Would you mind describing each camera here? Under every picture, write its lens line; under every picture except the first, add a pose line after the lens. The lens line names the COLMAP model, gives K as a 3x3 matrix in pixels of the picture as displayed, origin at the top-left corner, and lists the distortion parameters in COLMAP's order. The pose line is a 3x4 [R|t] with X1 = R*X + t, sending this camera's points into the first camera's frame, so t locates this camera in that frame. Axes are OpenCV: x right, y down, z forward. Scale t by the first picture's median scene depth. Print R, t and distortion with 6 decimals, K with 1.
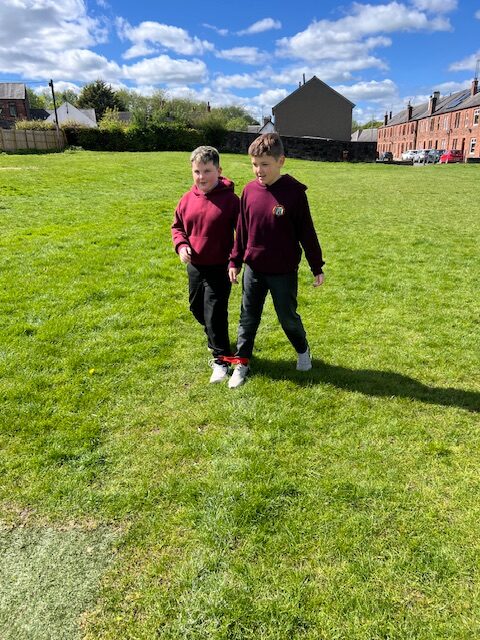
lens RADIAL K [[496.9, 0, 240.0], [0, 496.9, 320.0], [0, 0, 1]] dist [0.023331, 0.005144]
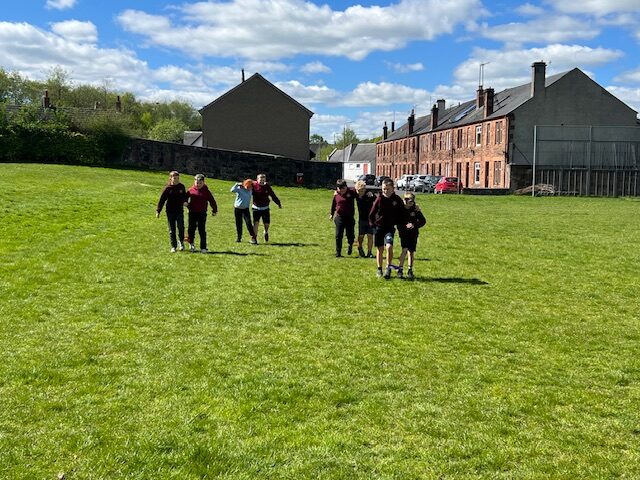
lens RADIAL K [[798.3, 0, 312.7], [0, 798.3, 238.3], [0, 0, 1]] dist [0.214248, -0.626967]
pose [[0.988815, 0.022862, 0.147383, 0.052178], [0.012798, 0.971531, -0.236568, 0.019697], [-0.148595, 0.235809, 0.960372, -0.066606]]
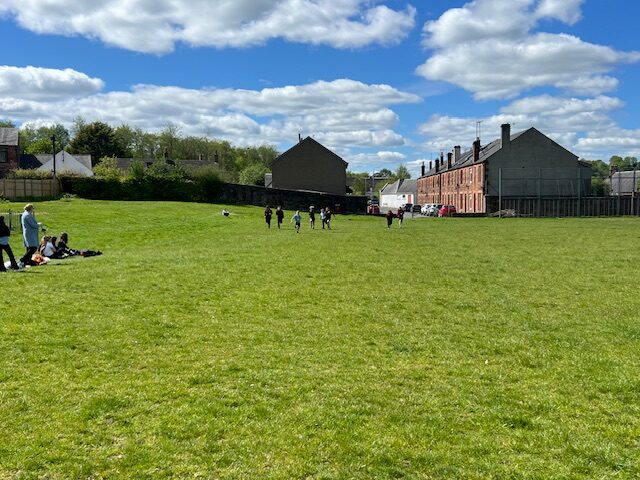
lens RADIAL K [[707.2, 0, 320.0], [0, 707.2, 240.0], [0, 0, 1]] dist [0.202047, -0.610034]
pose [[0.998434, 0.015574, 0.053730, 0.080023], [-0.000783, 0.964263, -0.264944, 0.102510], [-0.055936, 0.264487, 0.962766, -0.327311]]
